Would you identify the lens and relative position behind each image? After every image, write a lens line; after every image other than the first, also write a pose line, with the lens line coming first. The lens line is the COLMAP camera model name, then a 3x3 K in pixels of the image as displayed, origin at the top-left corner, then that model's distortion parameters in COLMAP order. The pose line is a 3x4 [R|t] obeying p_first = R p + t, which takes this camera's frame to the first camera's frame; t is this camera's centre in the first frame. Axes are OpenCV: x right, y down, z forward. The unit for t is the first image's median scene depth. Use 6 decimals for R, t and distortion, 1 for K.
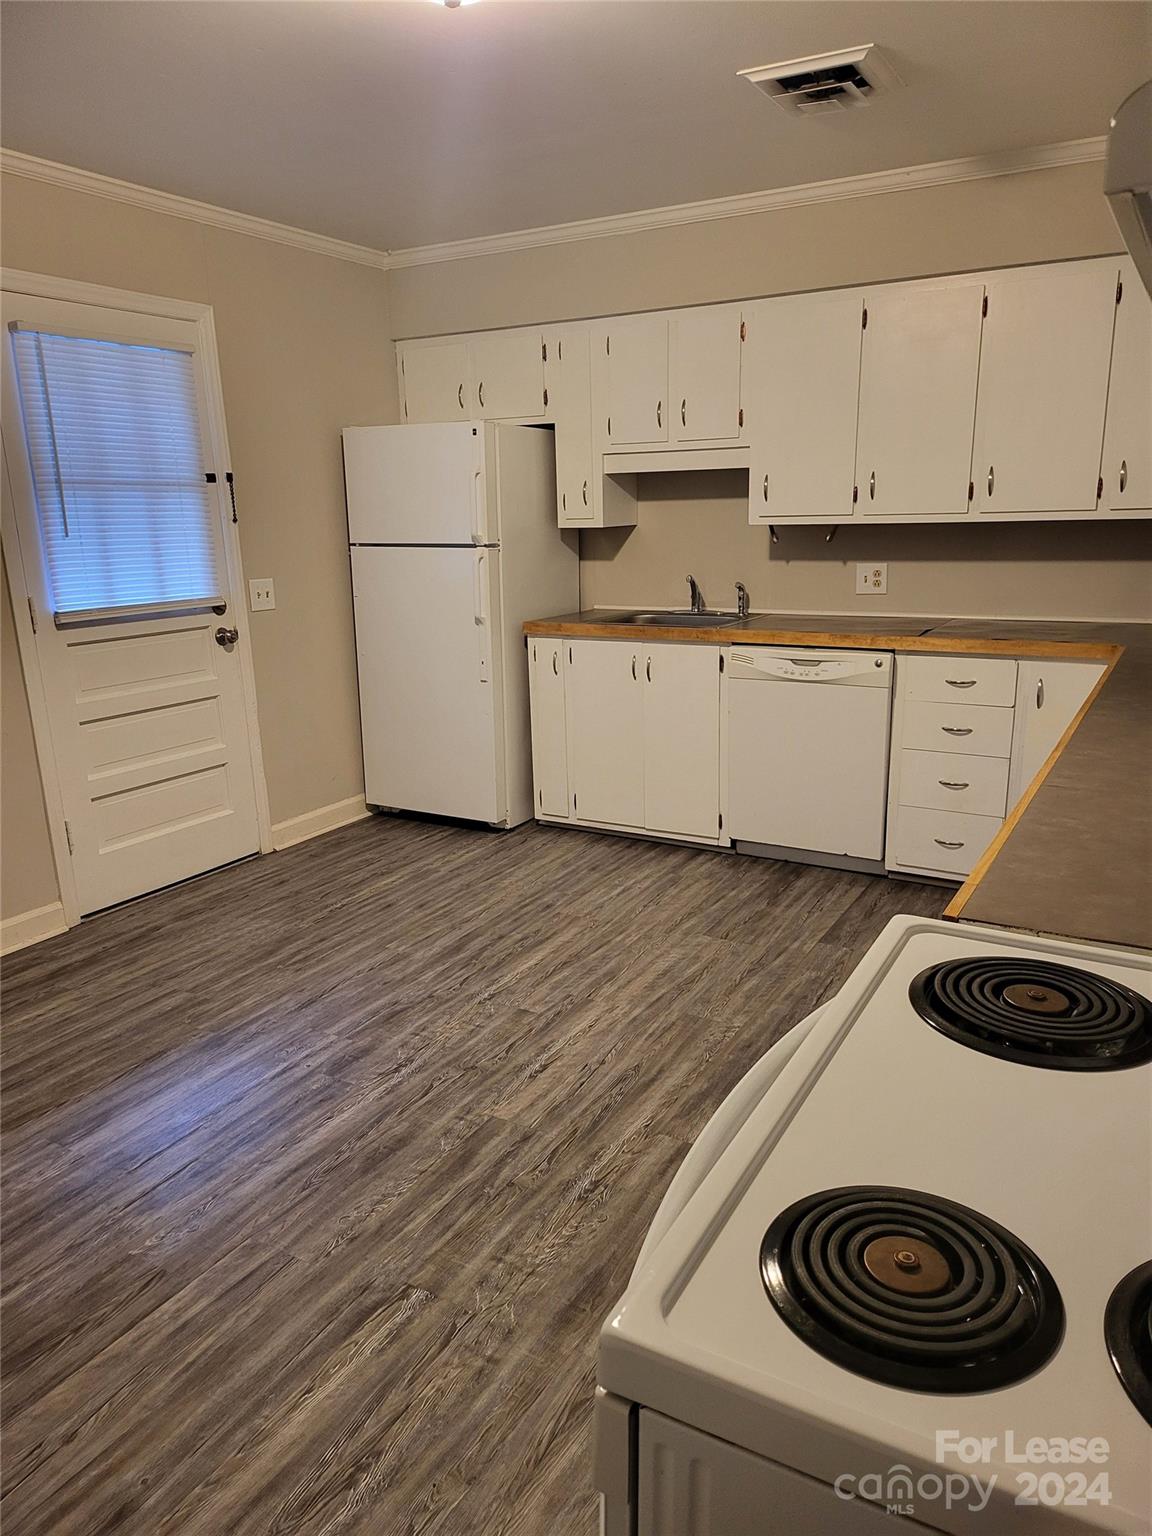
lens RADIAL K [[1079.2, 0, 591.9], [0, 1079.2, 787.8], [0, 0, 1]] dist [0.061146, -0.060656]
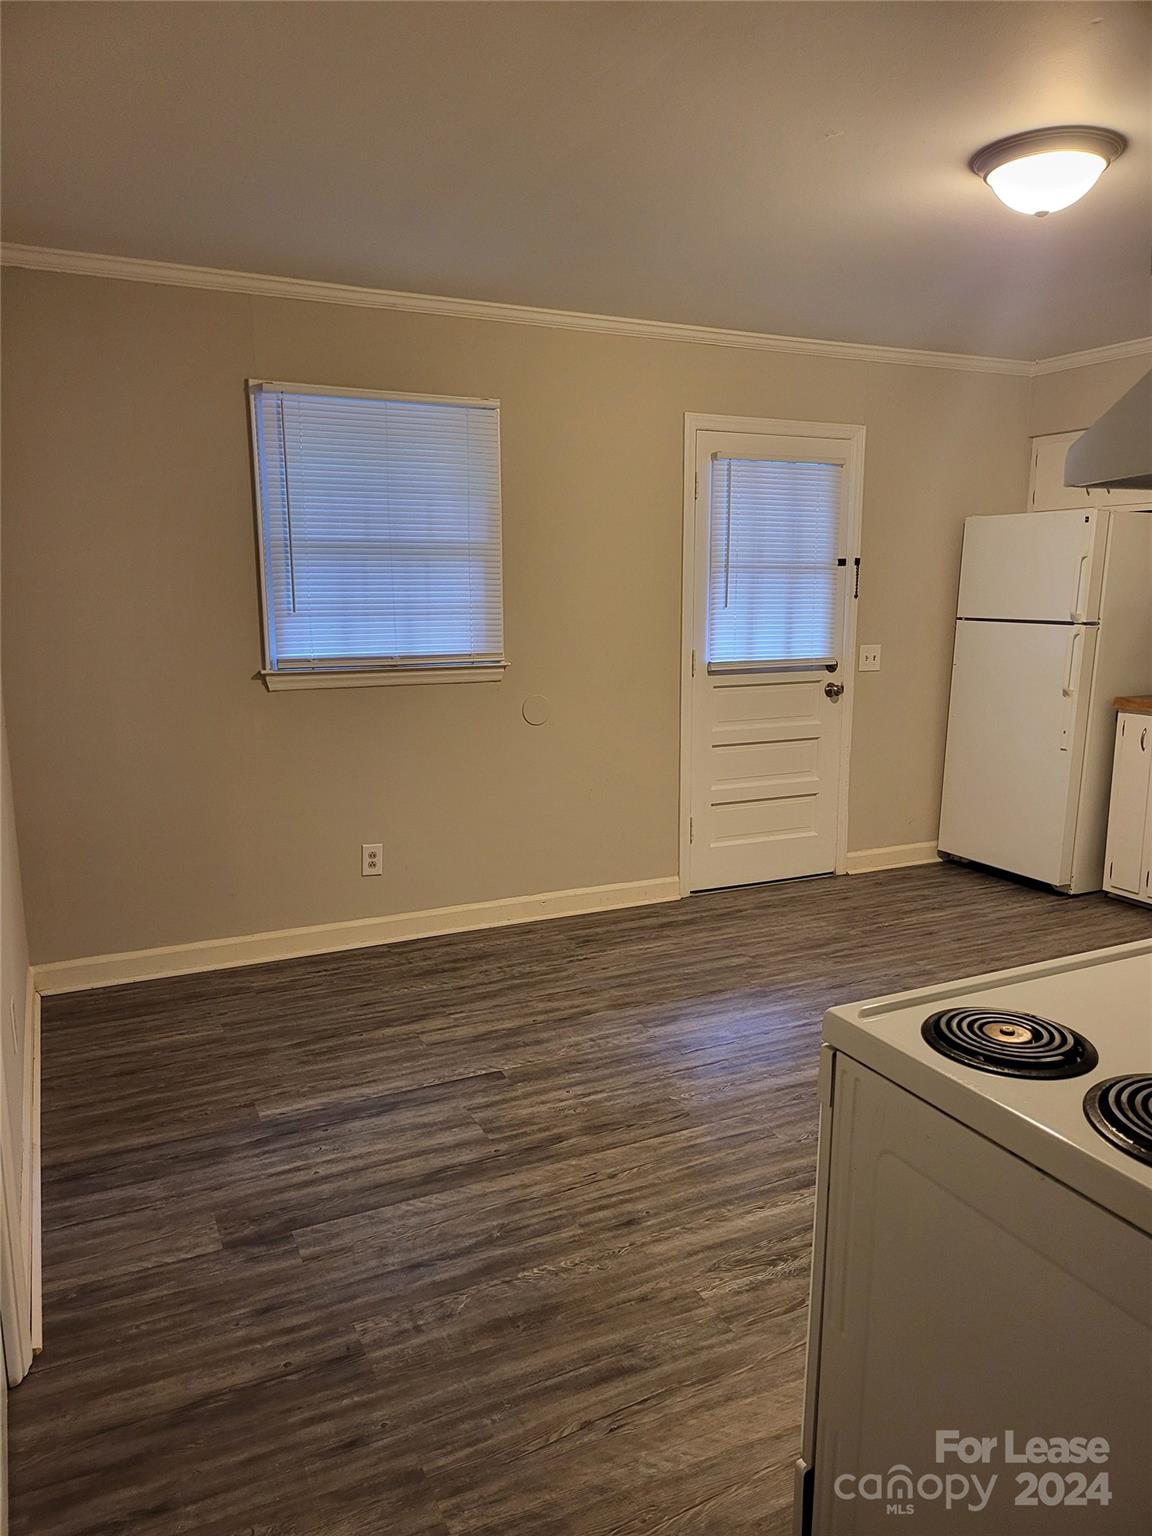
lens RADIAL K [[1079.2, 0, 566.1], [0, 1079.2, 771.6], [0, 0, 1]] dist [0.061146, -0.060656]
pose [[0.818380, 0.117796, -0.562475, 0.127029], [-0.160394, 0.986691, -0.026730, 0.035426], [0.551841, 0.112093, 0.826382, -0.177660]]
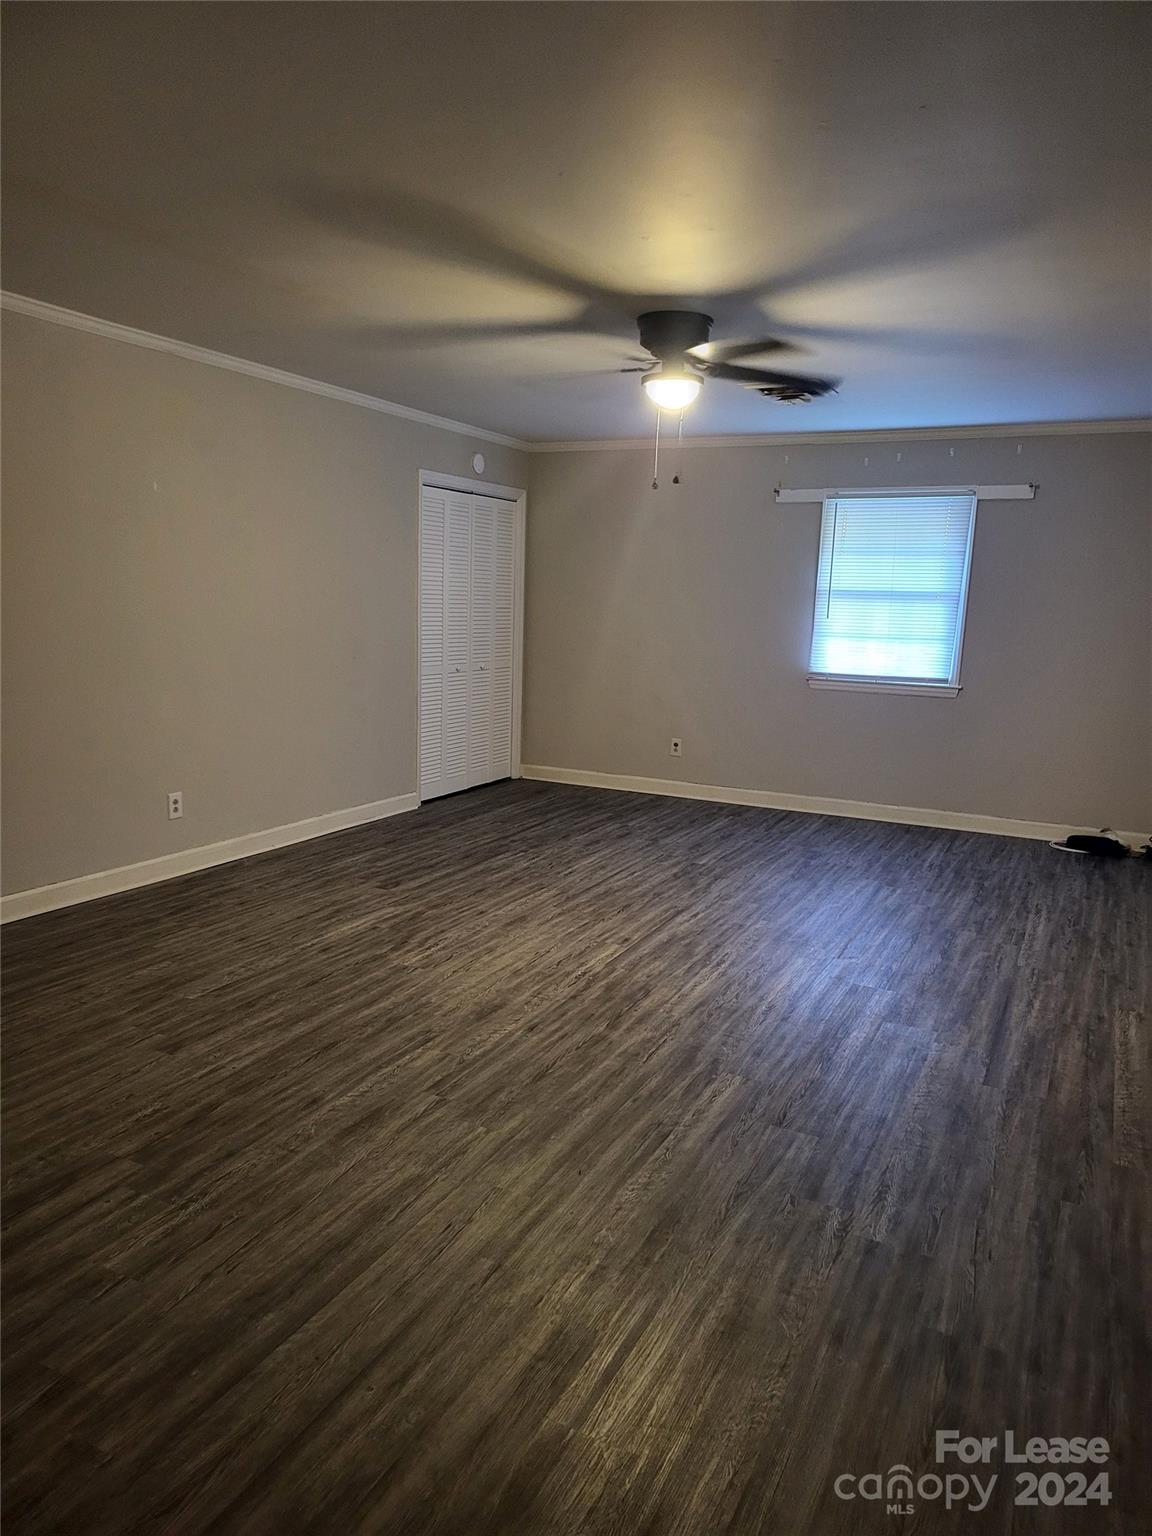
lens RADIAL K [[1079.2, 0, 579.7], [0, 1079.2, 769.9], [0, 0, 1]] dist [0.061146, -0.060656]
pose [[0.999161, 0.030017, 0.027872, -0.295426], [-0.027515, 0.995900, -0.086173, 0.232375], [-0.030344, 0.085333, 0.995890, -0.876801]]
